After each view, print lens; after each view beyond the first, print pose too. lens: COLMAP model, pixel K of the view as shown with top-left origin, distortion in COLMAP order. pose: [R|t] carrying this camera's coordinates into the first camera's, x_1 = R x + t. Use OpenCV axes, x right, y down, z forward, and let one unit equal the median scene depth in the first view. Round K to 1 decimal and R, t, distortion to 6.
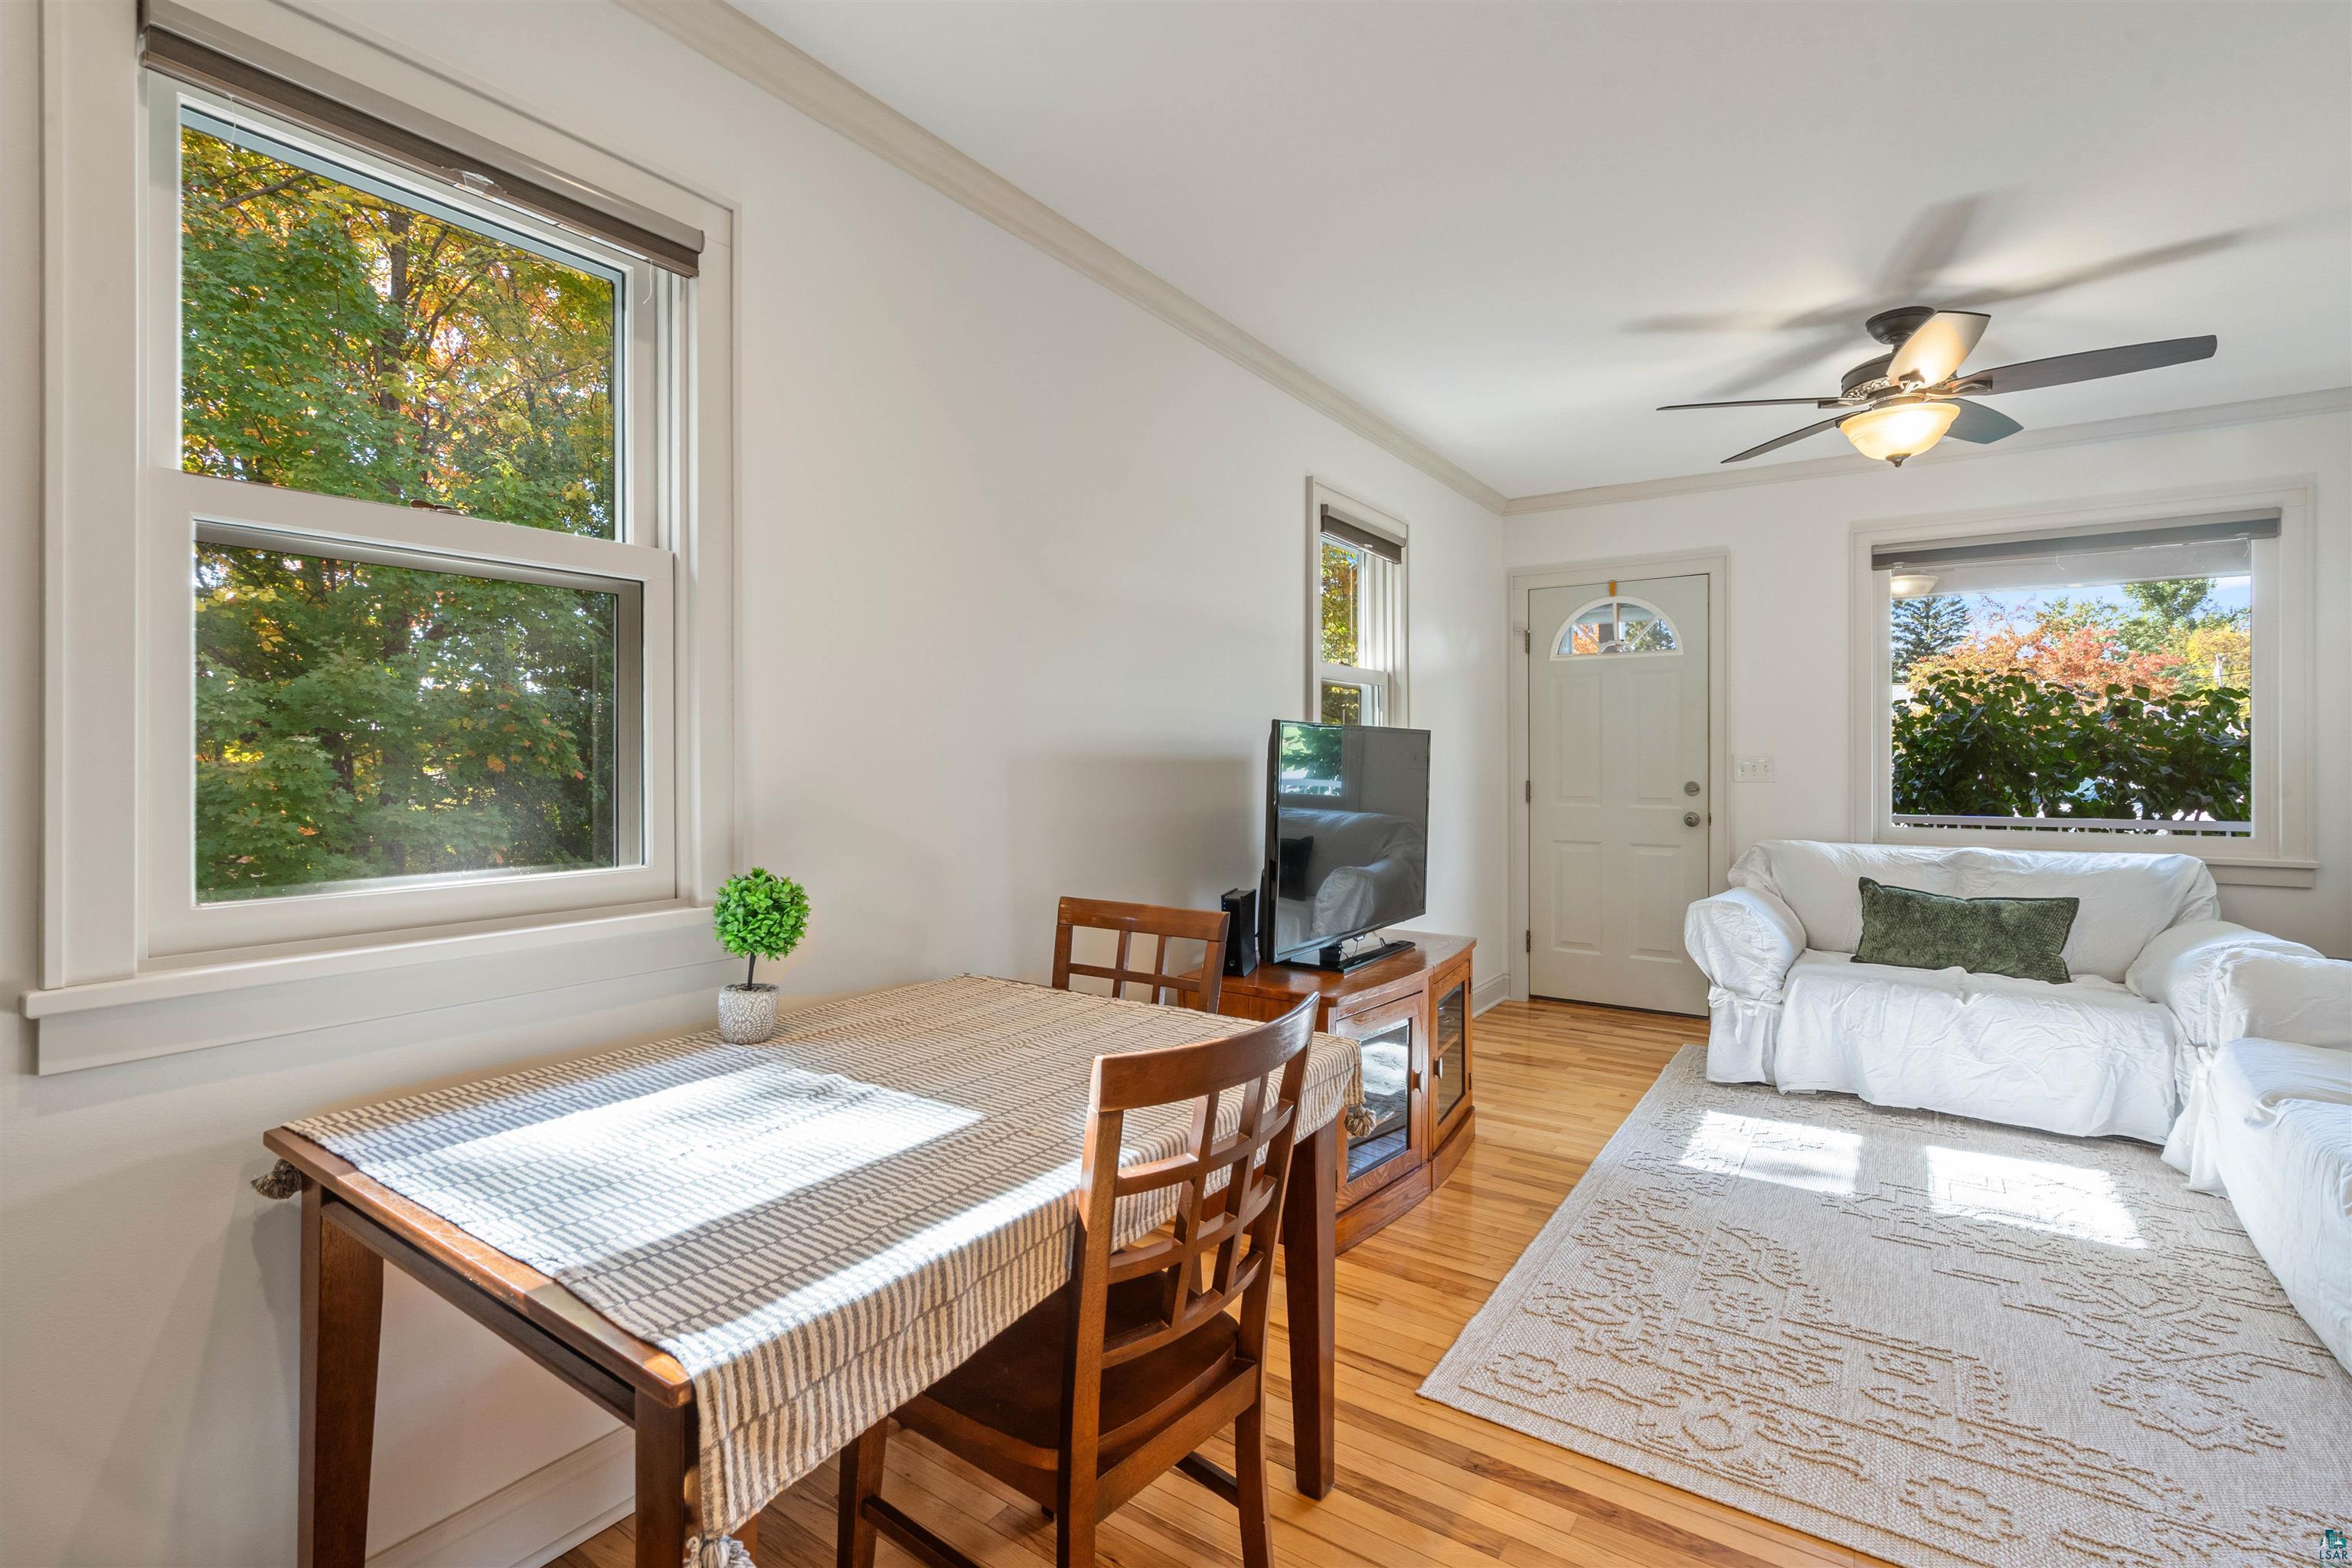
lens RADIAL K [[1078.1, 0, 1164.8], [0, 1078.1, 757.7], [0, 0, 1]] dist [-0.002701, 0.000846]
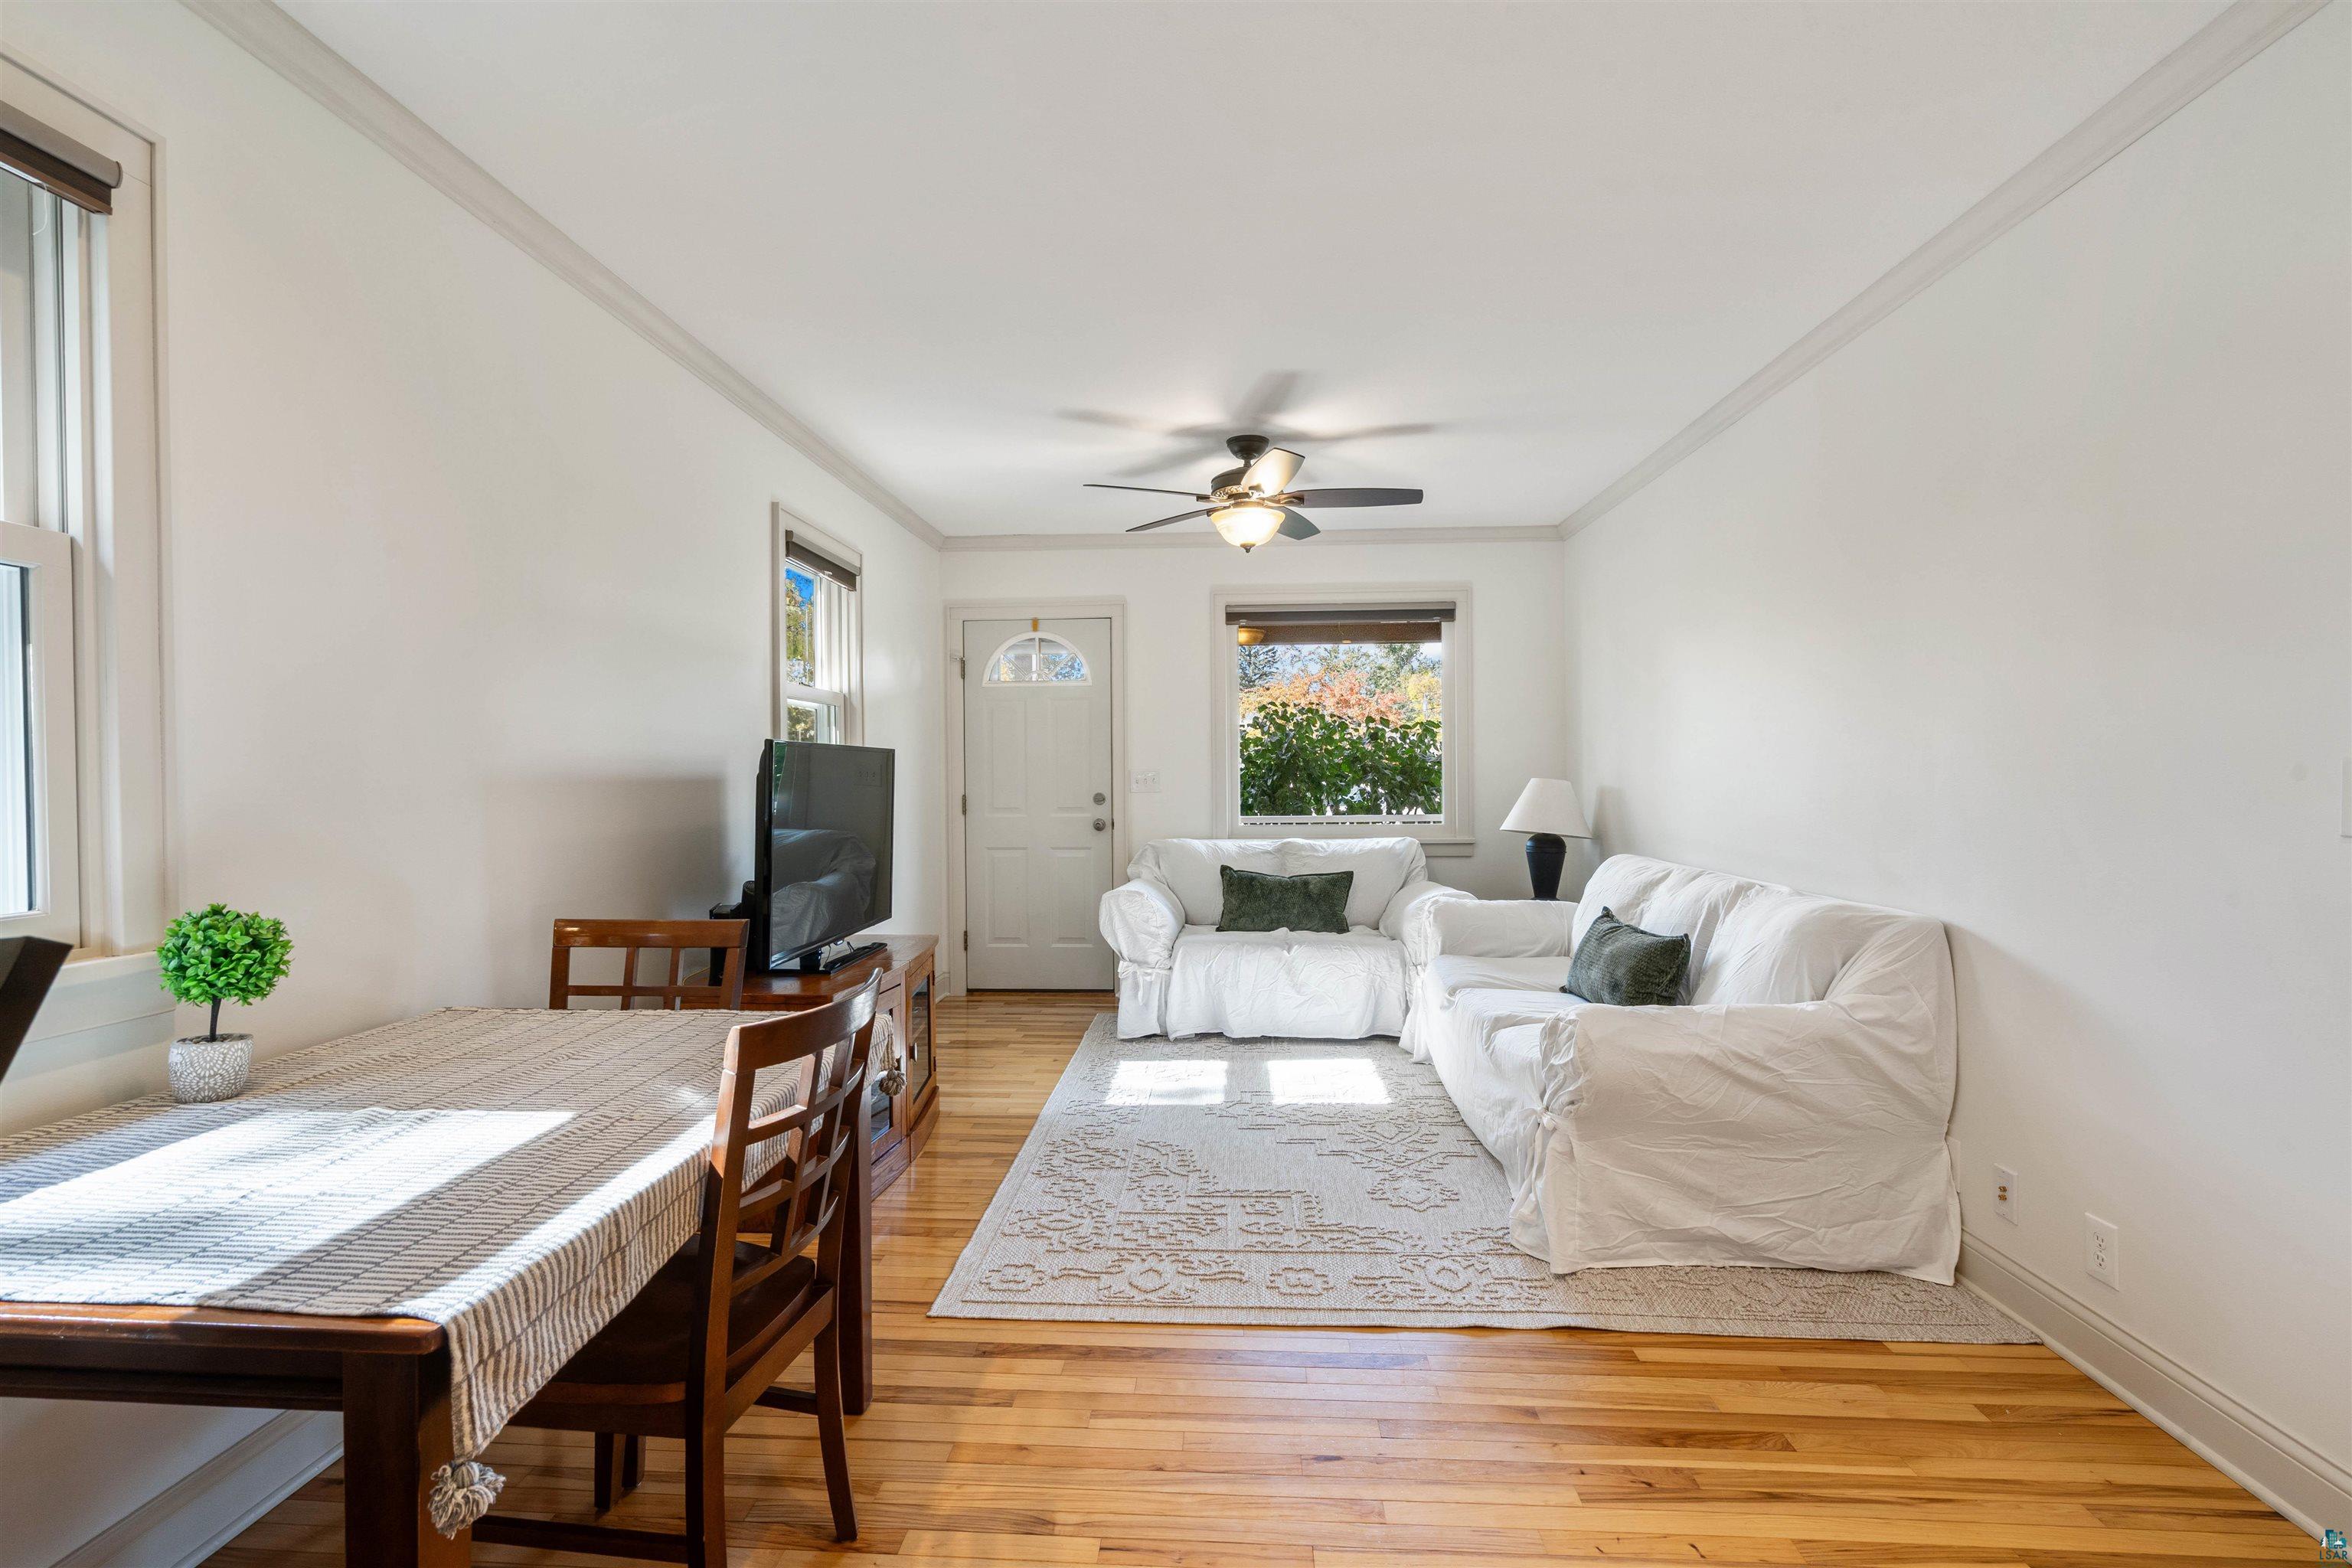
lens RADIAL K [[1088.5, 0, 1176.5], [0, 1088.5, 775.5], [0, 0, 1]] dist [-0.001371, 0.000453]
pose [[0.852982, -0.008386, 0.521872, -0.103714], [0.007574, 0.999965, 0.003688, -0.000441], [-0.521885, 0.000807, 0.853016, -0.106757]]
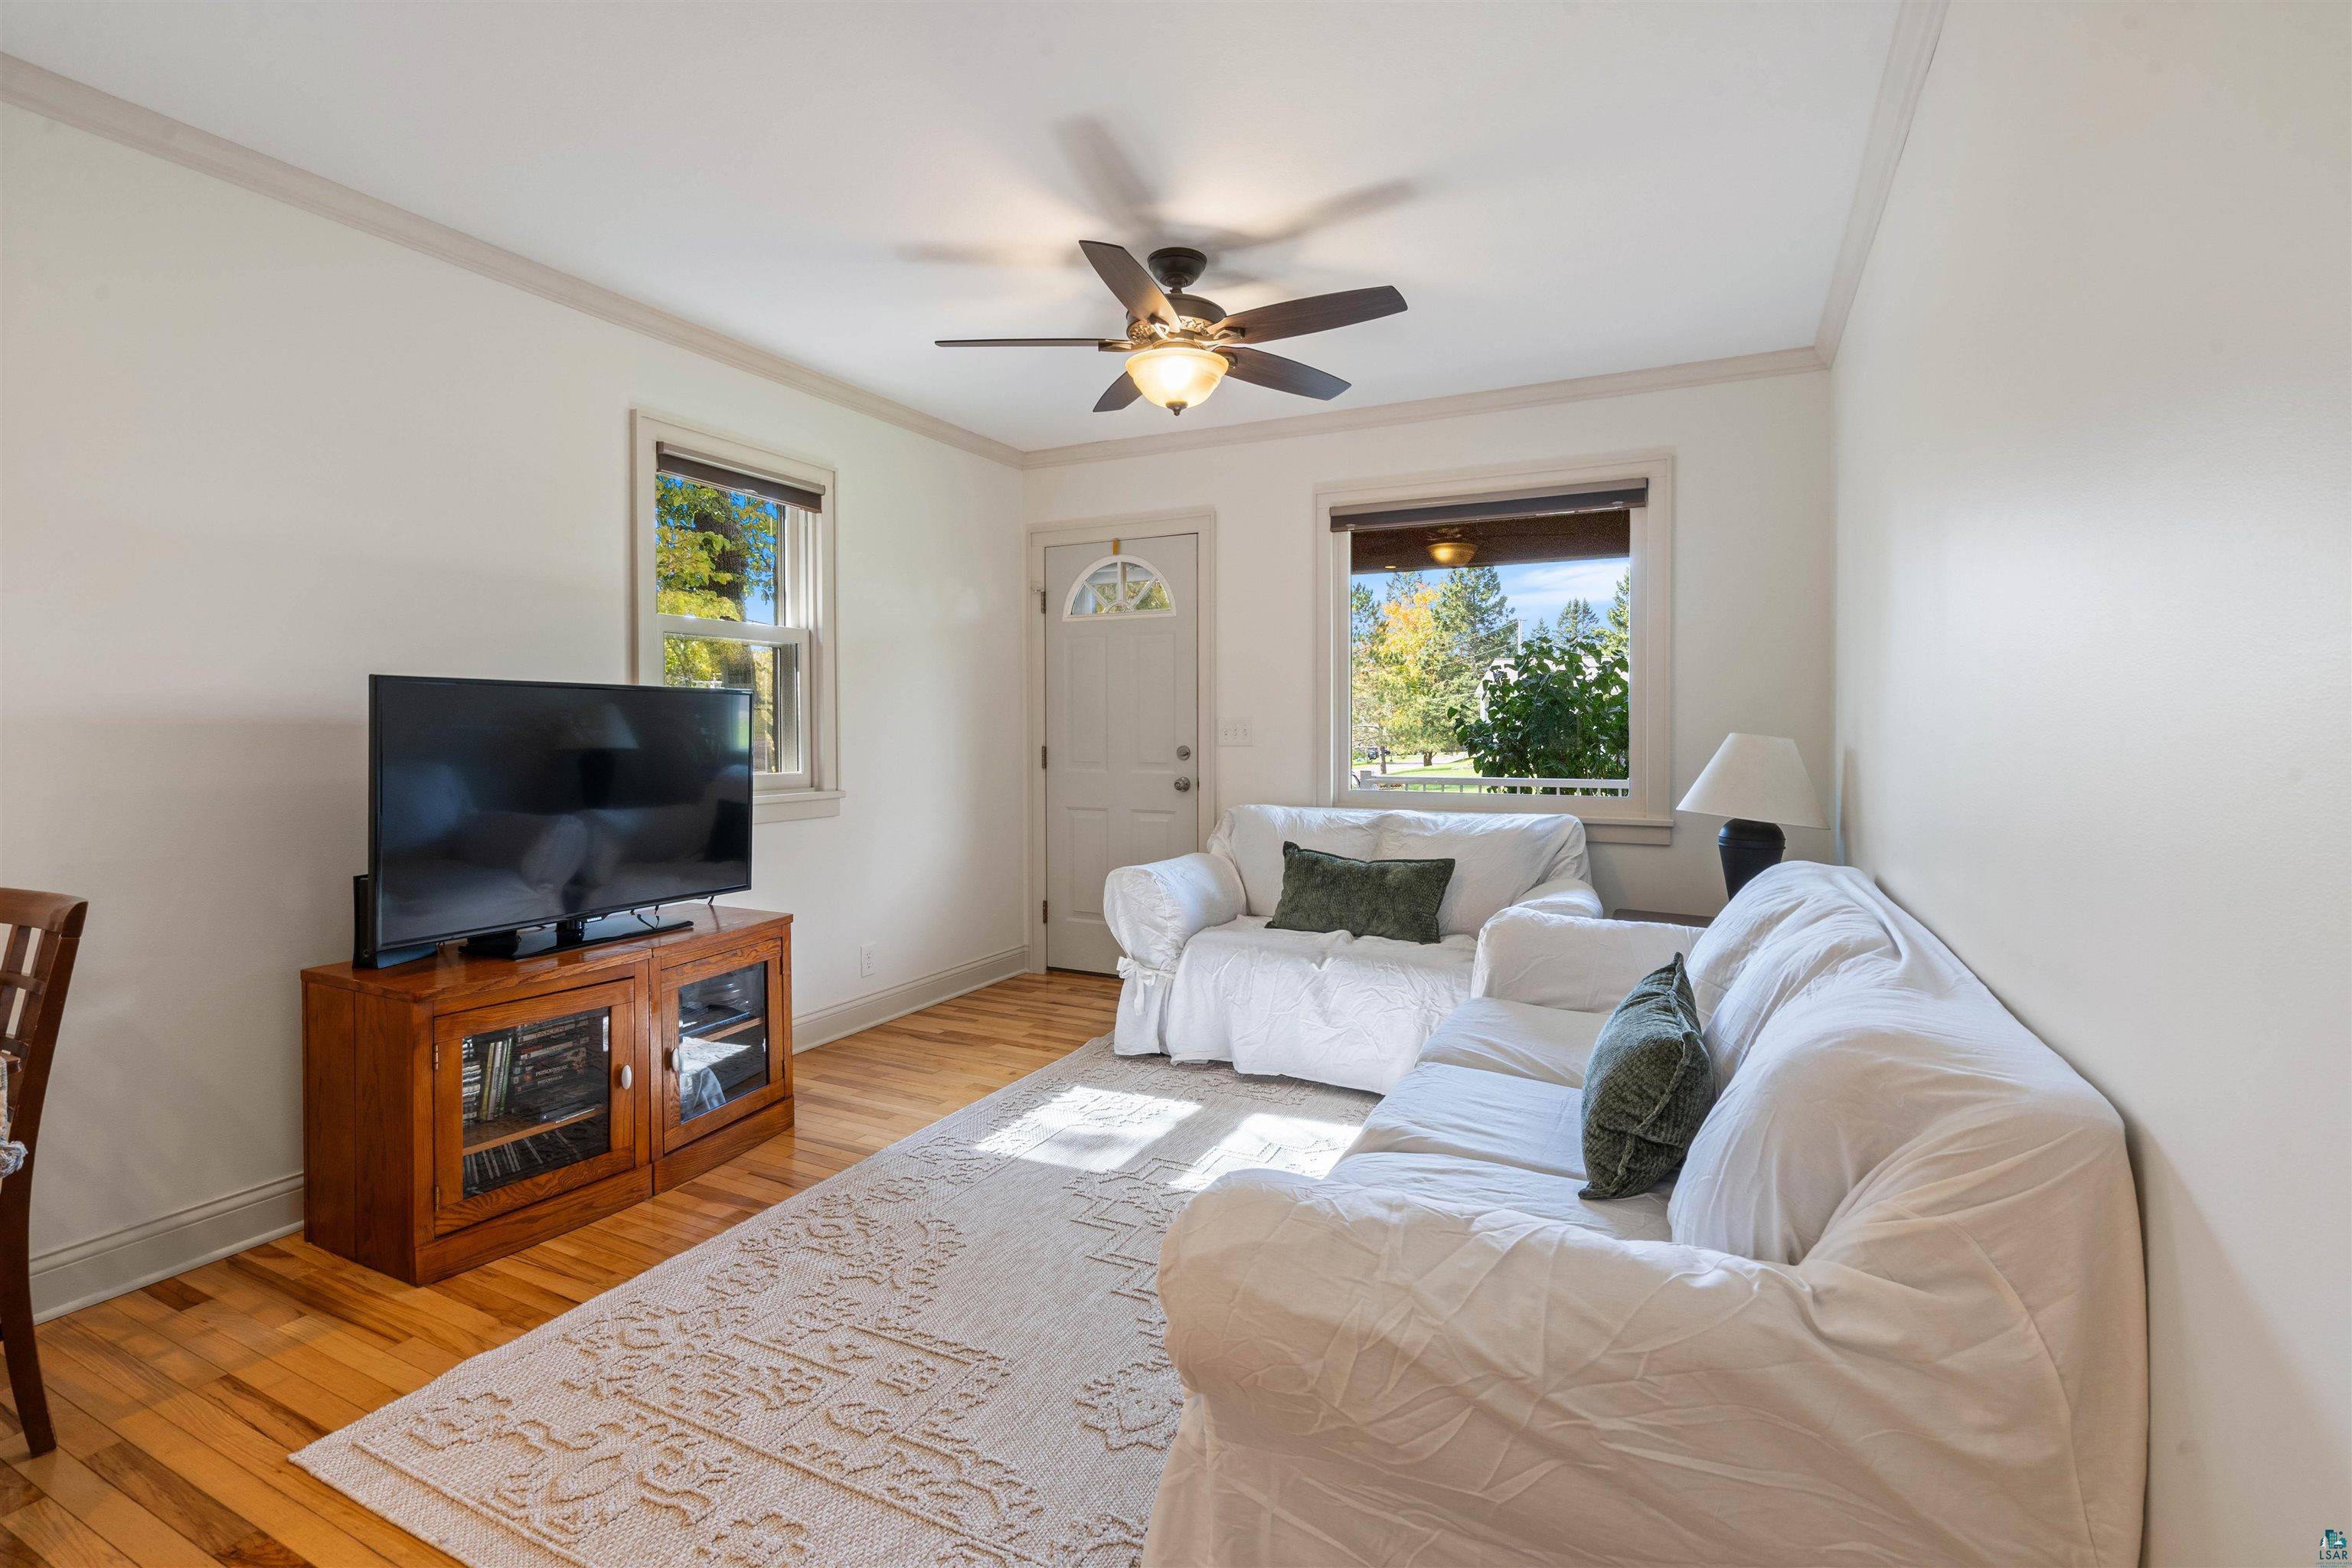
lens RADIAL K [[1087.1, 0, 1167.6], [0, 1087.1, 739.8], [0, 0, 1]] dist [-0.011670, 0.006242]
pose [[0.990102, -0.003122, 0.140315, 0.563684], [0.001295, 0.999913, 0.013109, 0.006776], [-0.140344, -0.012798, 0.990020, 0.041696]]
